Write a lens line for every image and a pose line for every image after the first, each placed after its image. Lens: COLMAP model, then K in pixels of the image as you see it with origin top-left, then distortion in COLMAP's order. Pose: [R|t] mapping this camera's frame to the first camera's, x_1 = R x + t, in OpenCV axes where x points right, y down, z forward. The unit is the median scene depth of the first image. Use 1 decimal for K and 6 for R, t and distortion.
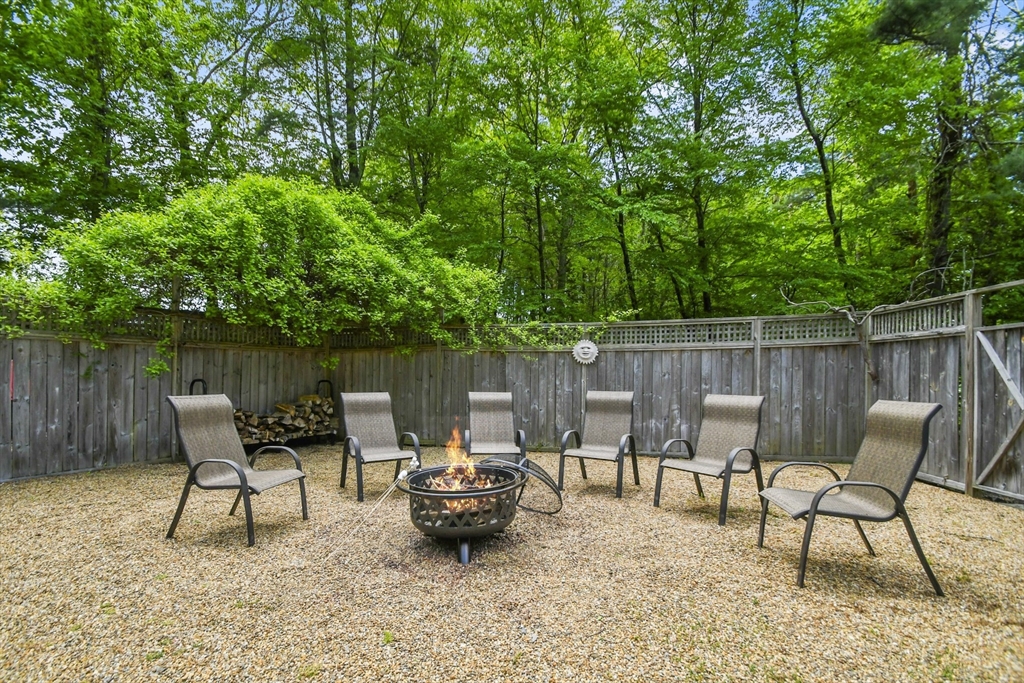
lens RADIAL K [[454.7, 0, 503.6], [0, 454.7, 379.9], [0, 0, 1]] dist [0.000565, -0.000171]
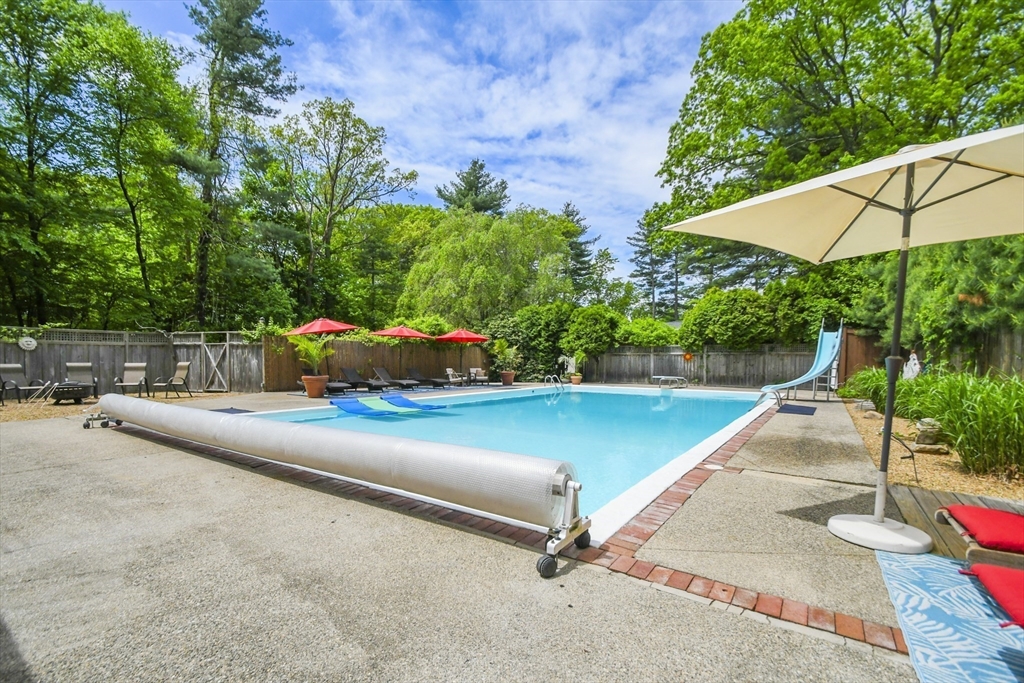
lens RADIAL K [[454.7, 0, 504.3], [0, 454.7, 366.7], [0, 0, 1]] dist [0.000565, -0.000171]
pose [[0.234677, -0.008231, 0.972038, -1.262638], [0.001761, 0.999966, 0.008042, 0.024204], [-0.972072, -0.000175, 0.234684, -1.437444]]
